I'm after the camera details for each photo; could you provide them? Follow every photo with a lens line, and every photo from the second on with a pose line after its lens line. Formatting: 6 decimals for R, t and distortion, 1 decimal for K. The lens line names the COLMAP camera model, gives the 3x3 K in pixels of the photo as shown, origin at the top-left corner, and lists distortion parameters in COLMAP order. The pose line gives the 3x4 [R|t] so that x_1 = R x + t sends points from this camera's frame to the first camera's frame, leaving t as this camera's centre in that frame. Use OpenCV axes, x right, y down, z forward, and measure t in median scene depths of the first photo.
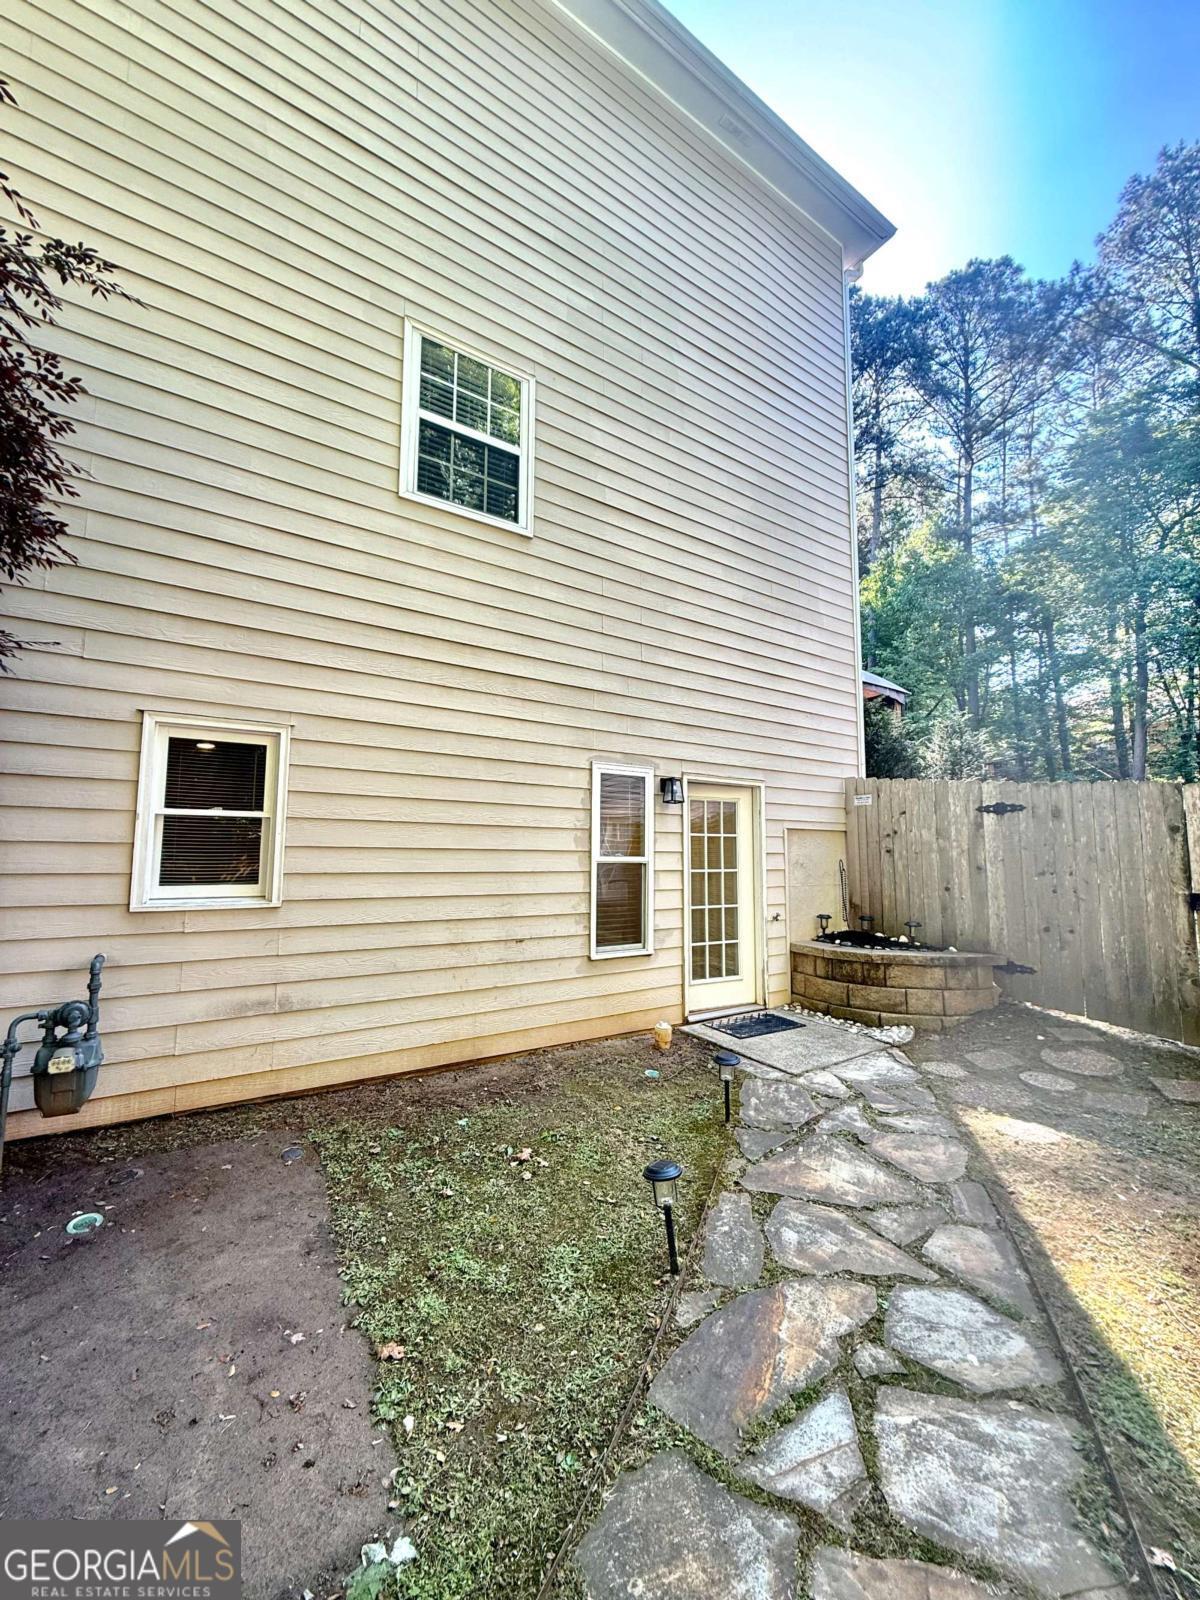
lens RADIAL K [[642.1, 0, 614.7], [0, 642.1, 790.1], [0, 0, 1]] dist [-0.000351, 0.000591]
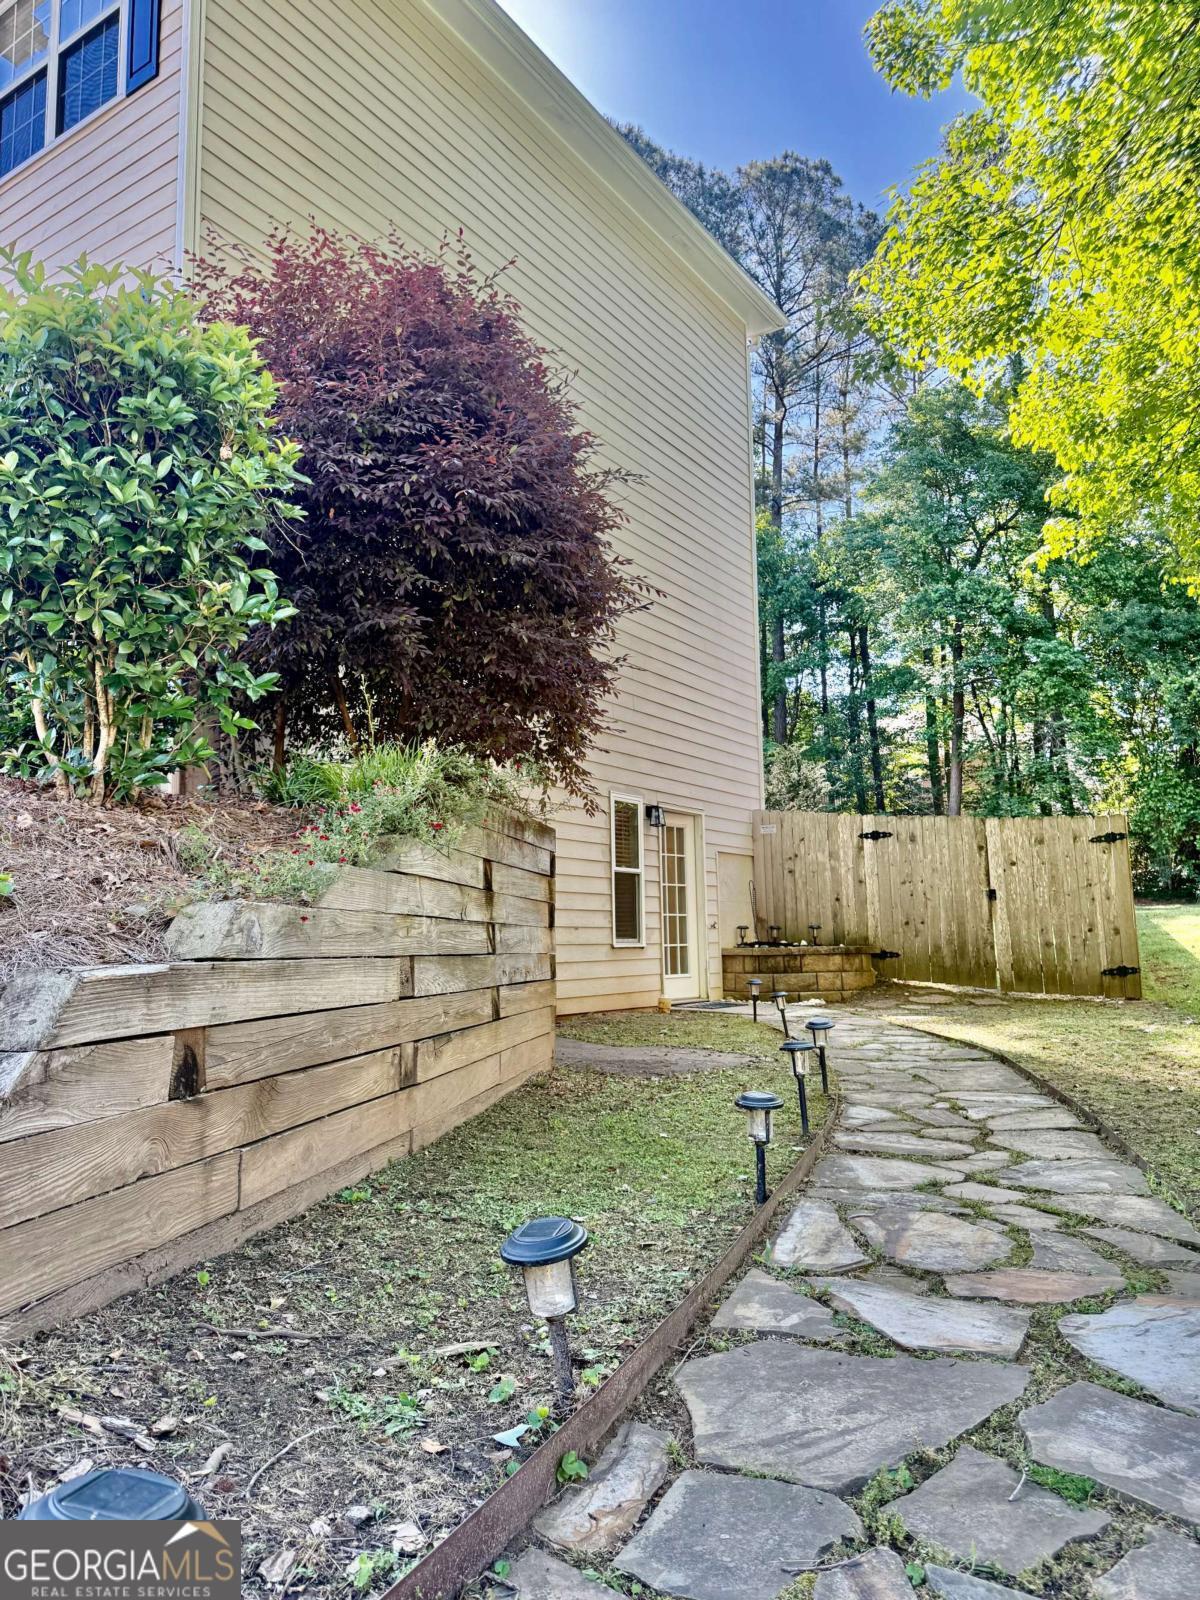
lens RADIAL K [[1116.3, 0, 595.6], [0, 1116.3, 803.9], [0, 0, 1]] dist [-0.001697, -0.006397]
pose [[0.930068, 0.023565, 0.366632, -0.722742], [-0.013477, 0.999457, -0.030052, 0.038650], [-0.367141, 0.023009, 0.929881, -0.855861]]
